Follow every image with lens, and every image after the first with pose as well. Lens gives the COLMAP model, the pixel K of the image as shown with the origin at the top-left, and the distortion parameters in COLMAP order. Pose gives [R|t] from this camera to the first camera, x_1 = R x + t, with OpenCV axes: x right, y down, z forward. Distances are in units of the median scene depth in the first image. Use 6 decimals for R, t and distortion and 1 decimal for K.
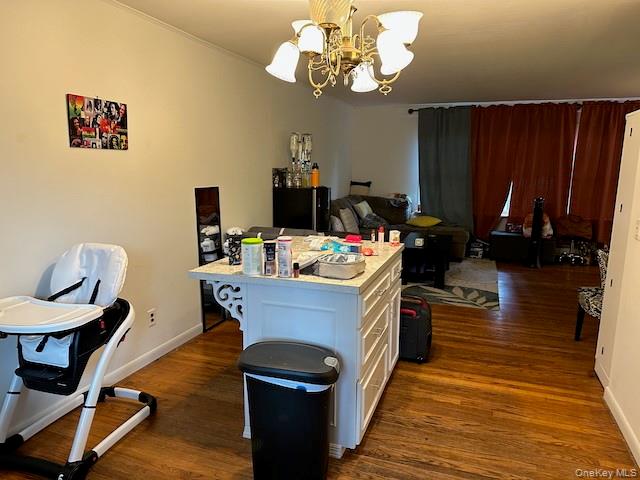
lens RADIAL K [[447.9, 0, 320.3], [0, 447.9, 241.6], [0, 0, 1]] dist [0.038333, -0.047868]
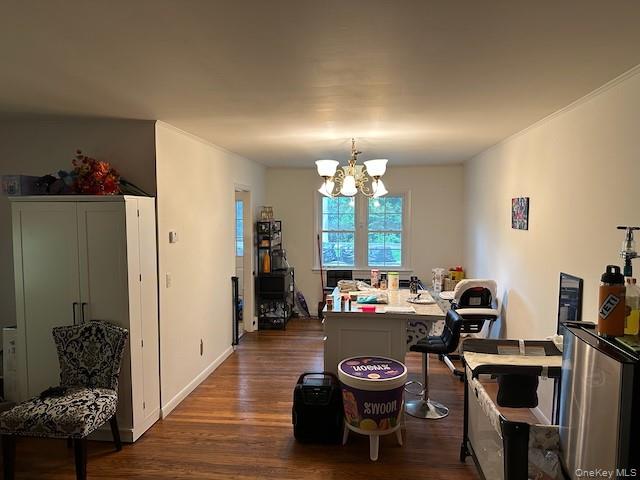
lens RADIAL K [[447.9, 0, 322.4], [0, 447.9, 241.9], [0, 0, 1]] dist [0.038333, -0.047868]
pose [[-0.971870, 0.001849, -0.235509, 0.277755], [-0.052792, 0.972814, 0.225492, -0.255971], [0.229524, 0.231582, -0.945351, 1.239273]]
